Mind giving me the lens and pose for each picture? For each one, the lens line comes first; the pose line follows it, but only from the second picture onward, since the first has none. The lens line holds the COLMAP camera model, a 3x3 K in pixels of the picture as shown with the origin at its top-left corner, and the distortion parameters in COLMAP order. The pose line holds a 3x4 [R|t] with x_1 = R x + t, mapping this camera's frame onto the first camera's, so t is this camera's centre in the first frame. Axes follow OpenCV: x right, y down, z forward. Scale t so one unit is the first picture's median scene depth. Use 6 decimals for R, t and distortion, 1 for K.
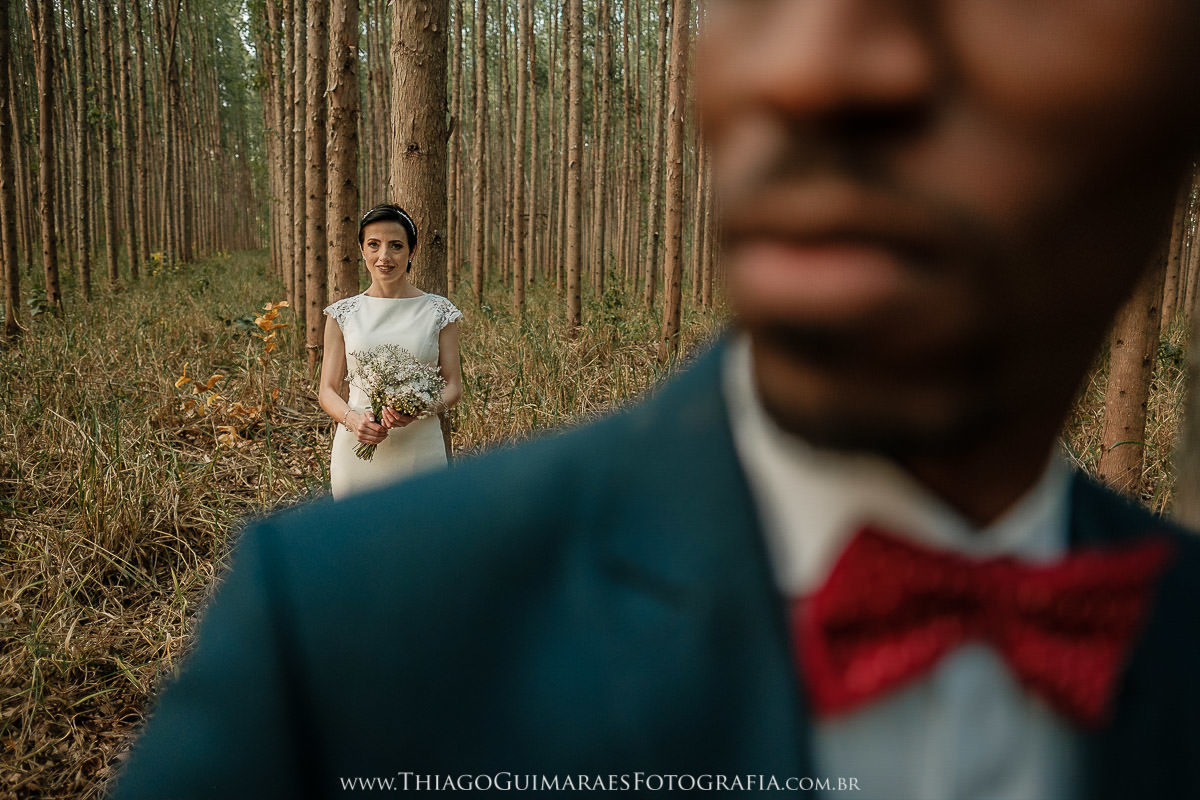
lens RADIAL K [[821.9, 0, 600.0], [0, 821.9, 400.0], [0, 0, 1]] dist [-0.001025, -0.000502]
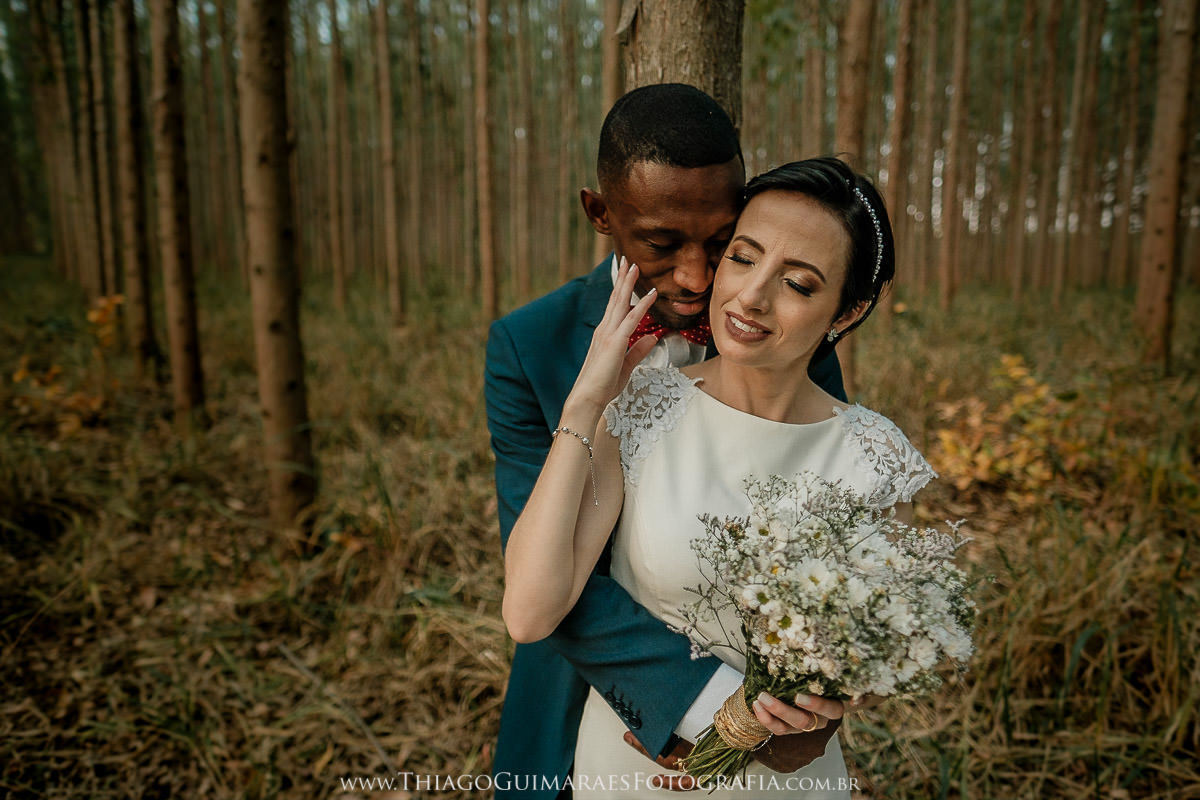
lens RADIAL K [[832.9, 0, 600.0], [0, 832.9, 400.0], [0, 0, 1]] dist [-0.007991, -0.003395]
pose [[0.978199, -0.059144, 0.199069, 0.000341], [0.058411, 0.998247, 0.009561, 0.020300], [-0.199286, 0.002275, 0.979939, -0.087080]]
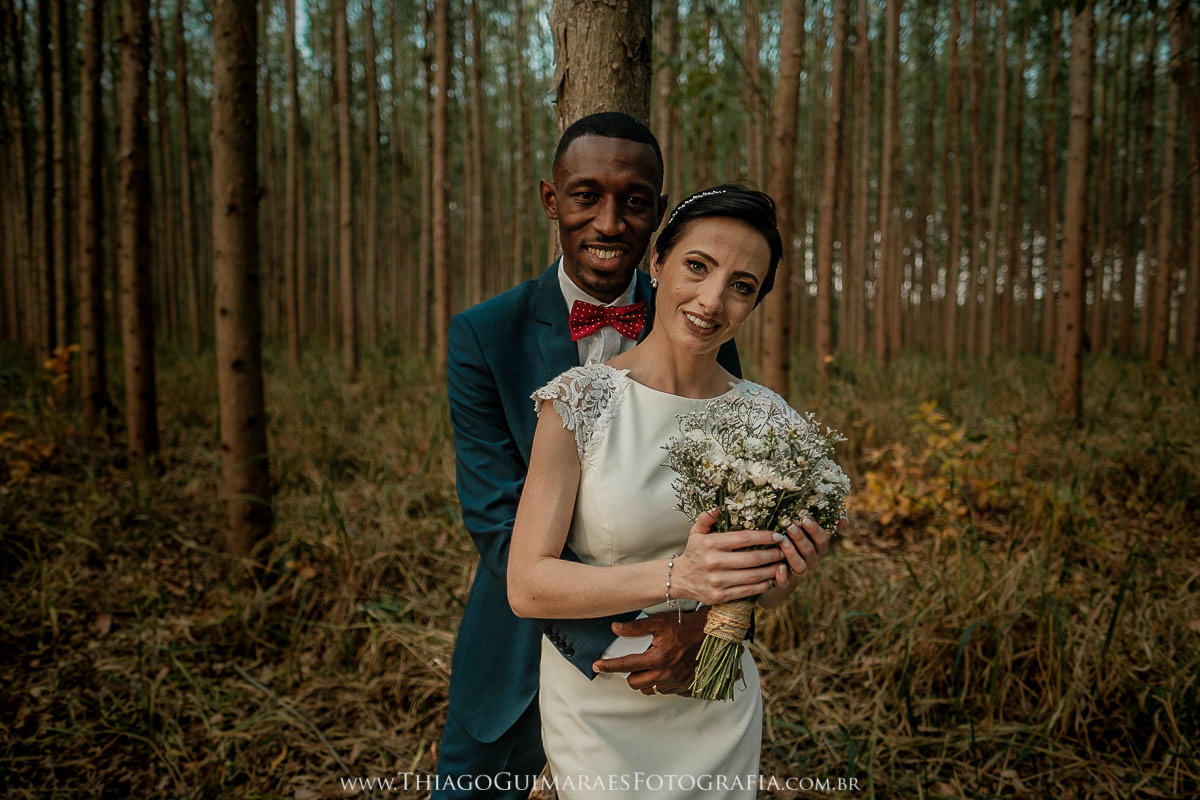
lens RADIAL K [[832.9, 0, 600.0], [0, 832.9, 400.0], [0, 0, 1]] dist [-0.007991, -0.003395]
pose [[0.965668, -0.038934, 0.256844, -0.001817], [0.057888, 0.996096, -0.066651, 0.033045], [-0.253247, 0.079231, 0.964152, -0.110340]]
